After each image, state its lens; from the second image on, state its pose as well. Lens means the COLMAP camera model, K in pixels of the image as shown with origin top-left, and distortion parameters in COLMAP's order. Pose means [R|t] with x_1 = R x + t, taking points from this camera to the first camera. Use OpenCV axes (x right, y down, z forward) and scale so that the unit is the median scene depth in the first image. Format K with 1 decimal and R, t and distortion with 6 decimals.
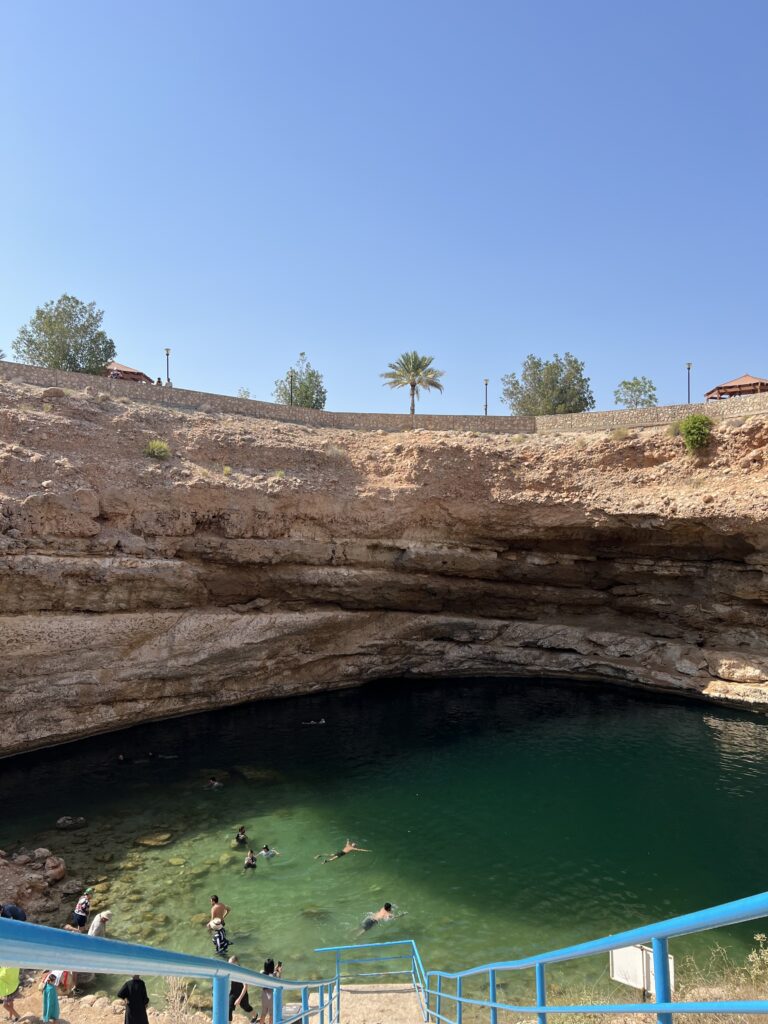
lens RADIAL K [[763.9, 0, 383.1], [0, 763.9, 503.5], [0, 0, 1]] dist [0.126835, -0.310897]
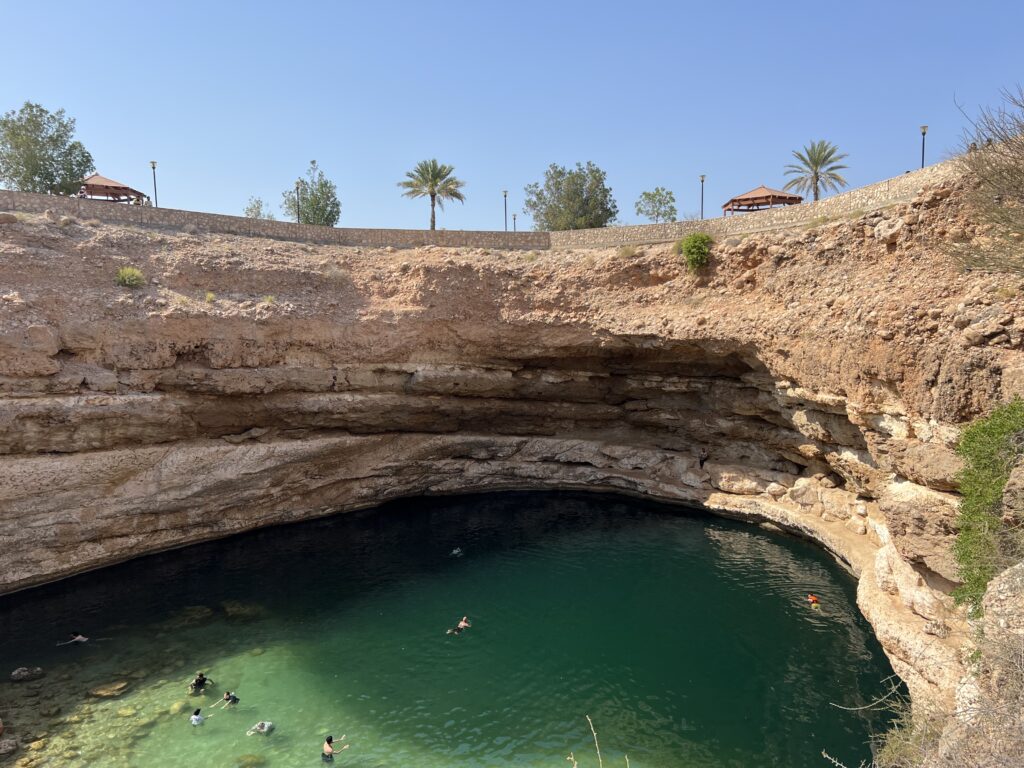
lens RADIAL K [[762.1, 0, 515.7], [0, 762.1, 387.0], [0, 0, 1]] dist [0.110308, -0.186543]
pose [[0.997778, -0.021239, 0.063149, 0.098040], [0.013777, 0.993115, 0.116333, -0.034063], [-0.065185, -0.115204, 0.991201, 0.014270]]
